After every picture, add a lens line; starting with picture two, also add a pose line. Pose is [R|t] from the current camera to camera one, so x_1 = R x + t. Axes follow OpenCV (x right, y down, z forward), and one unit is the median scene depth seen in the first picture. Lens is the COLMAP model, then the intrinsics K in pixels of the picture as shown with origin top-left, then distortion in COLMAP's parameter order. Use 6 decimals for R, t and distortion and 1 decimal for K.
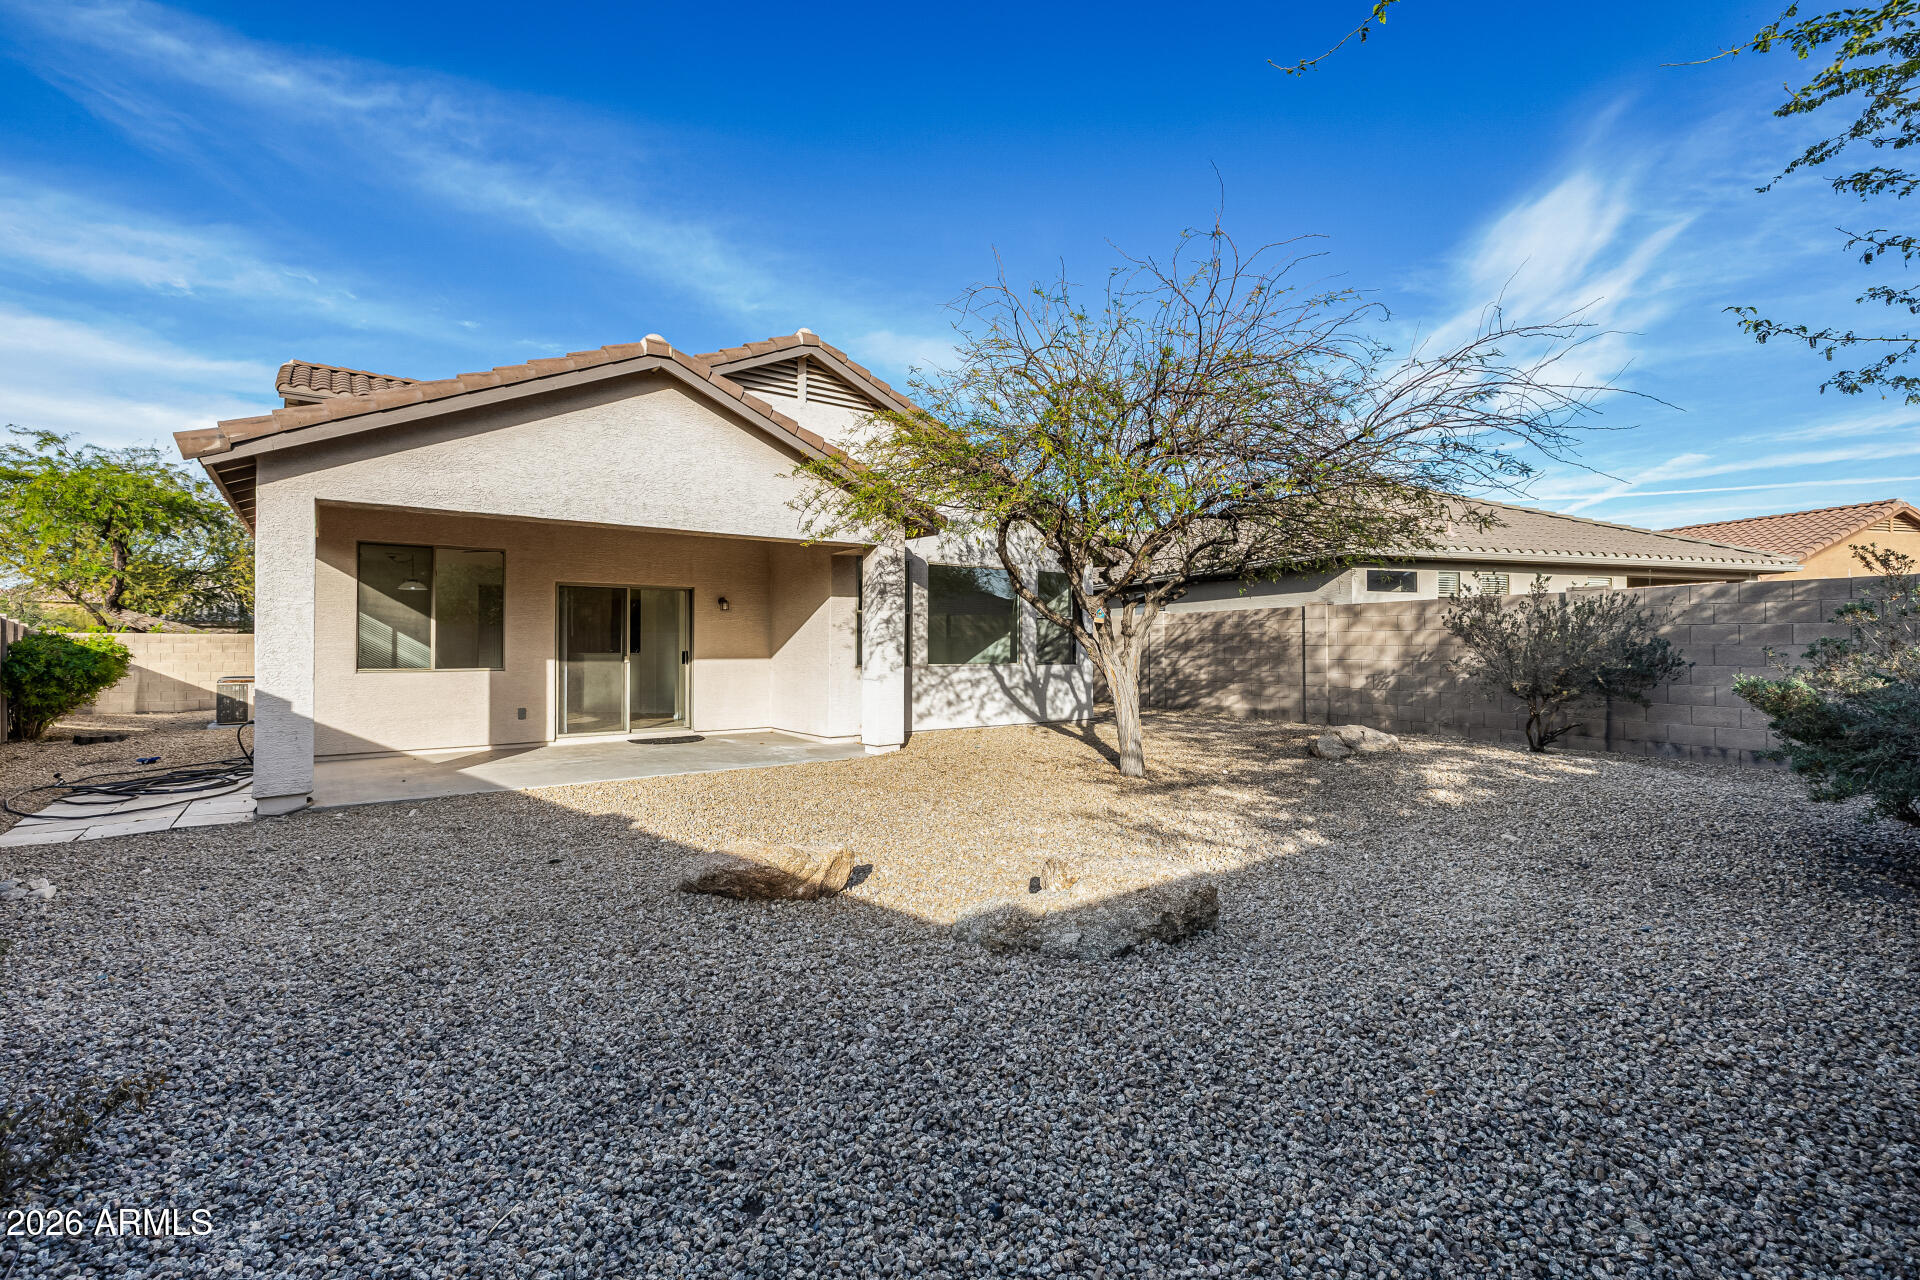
lens RADIAL K [[812.3, 0, 962.5], [0, 812.3, 636.5], [0, 0, 1]] dist [-0.004683, 0.000469]
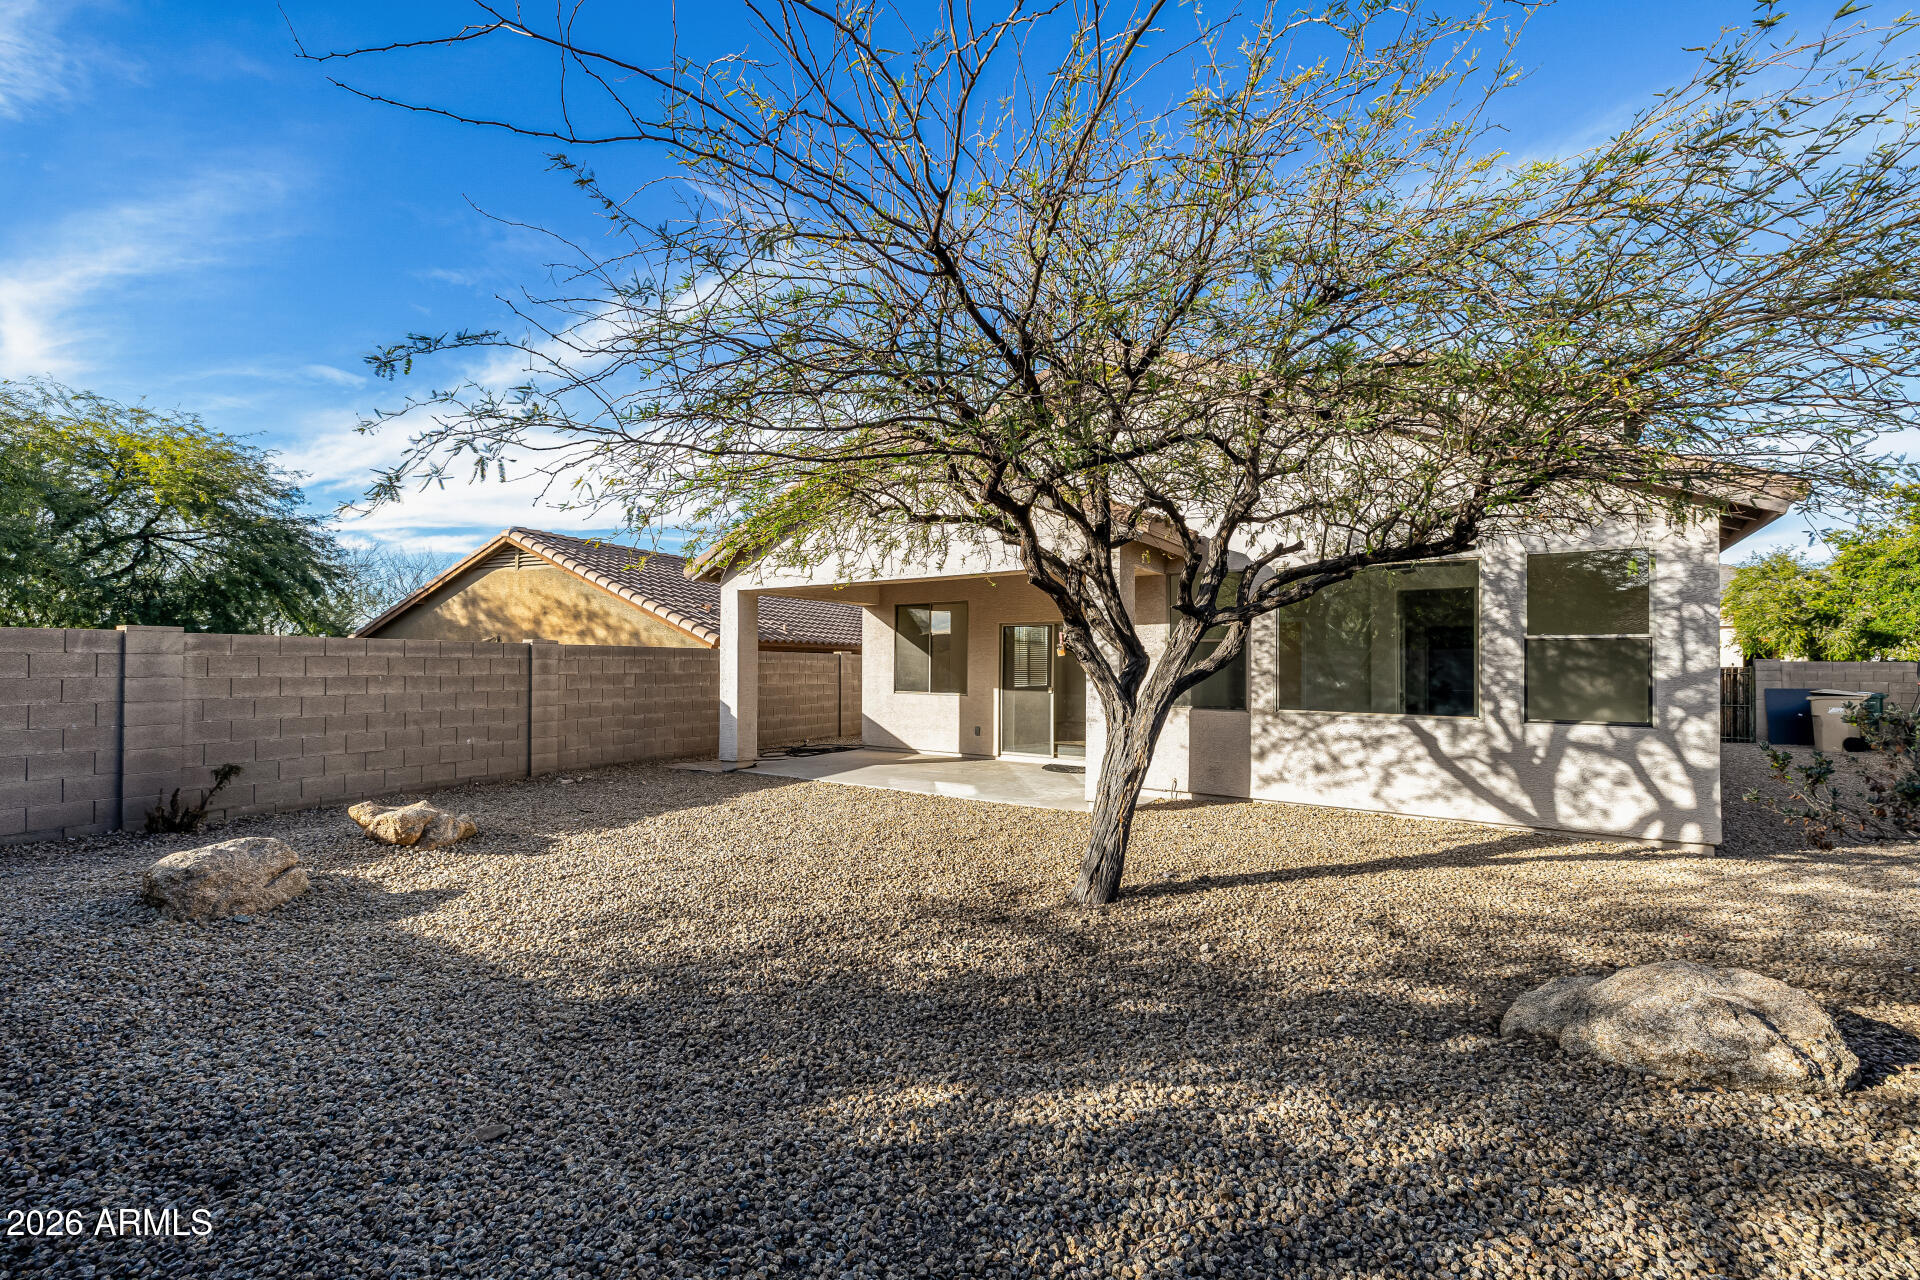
lens RADIAL K [[812.3, 0, 960.6], [0, 812.3, 652.1], [0, 0, 1]] dist [-0.004683, 0.000469]
pose [[0.302666, -0.013968, -0.952994, 0.533966], [0.005514, 0.999902, -0.012905, -0.008808], [0.953081, -0.001349, 0.302713, 0.485966]]
